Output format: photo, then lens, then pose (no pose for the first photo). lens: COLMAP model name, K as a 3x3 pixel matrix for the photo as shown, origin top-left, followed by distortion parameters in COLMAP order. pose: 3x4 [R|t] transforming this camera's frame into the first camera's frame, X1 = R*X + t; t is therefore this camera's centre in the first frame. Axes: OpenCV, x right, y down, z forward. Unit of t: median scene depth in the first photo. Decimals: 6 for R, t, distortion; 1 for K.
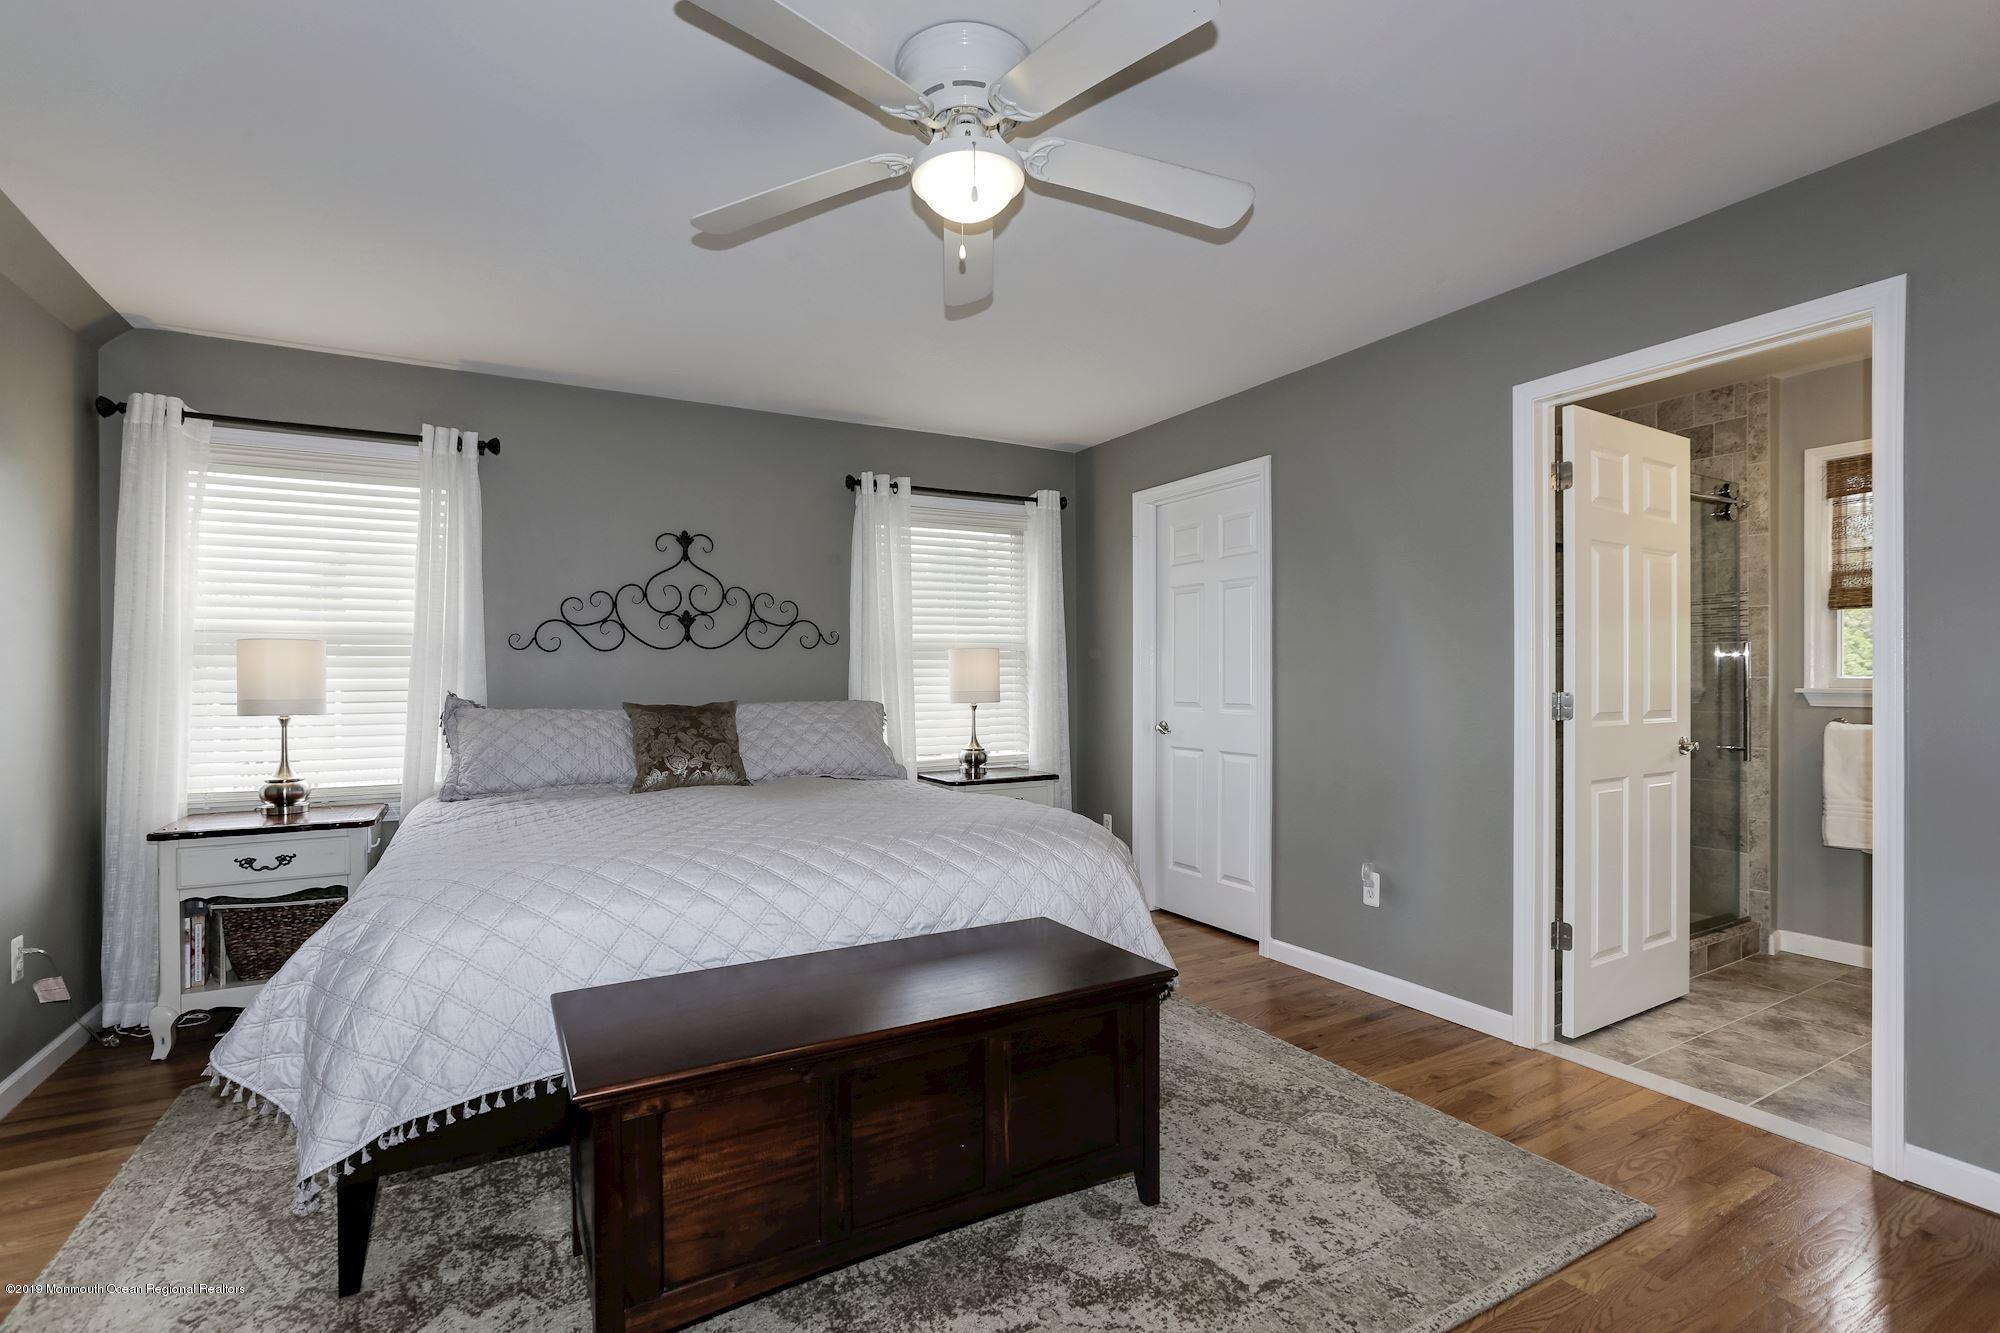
lens RADIAL K [[923.7, 0, 1008.7], [0, 923.7, 681.0], [0, 0, 1]] dist [-0.001215, 0.000271]
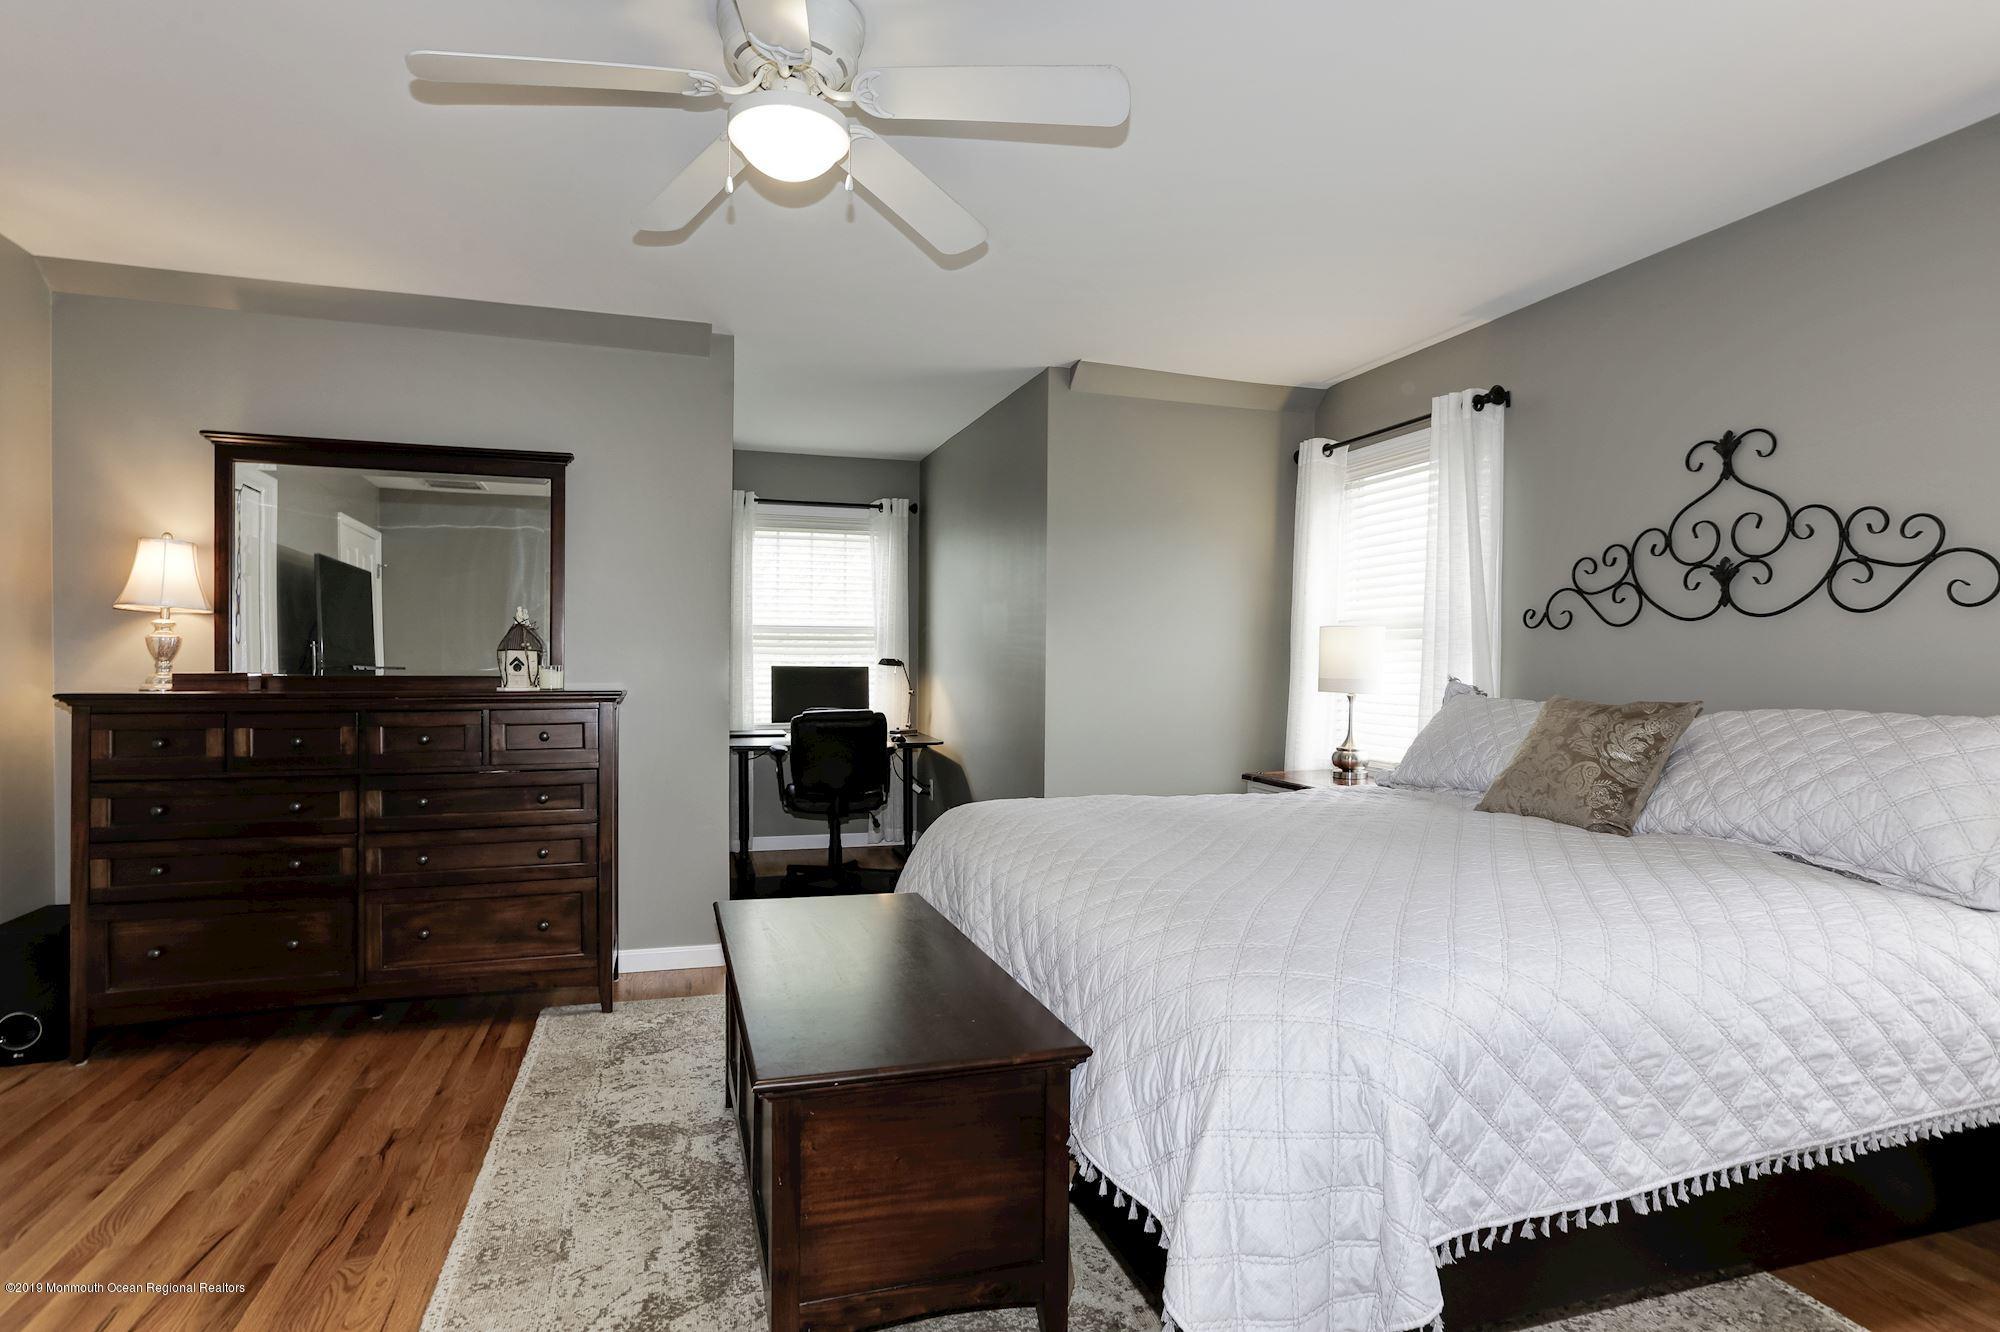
lens RADIAL K [[1046.2, 0, 1000.0], [0, 1046.2, 666.0], [0, 0, 1]] dist [0.000091, 0.000127]
pose [[-0.210407, 0.011696, -0.977544, 0.681672], [-0.007811, 0.999876, 0.013645, -0.012294], [0.977583, 0.010507, -0.210290, 1.003418]]
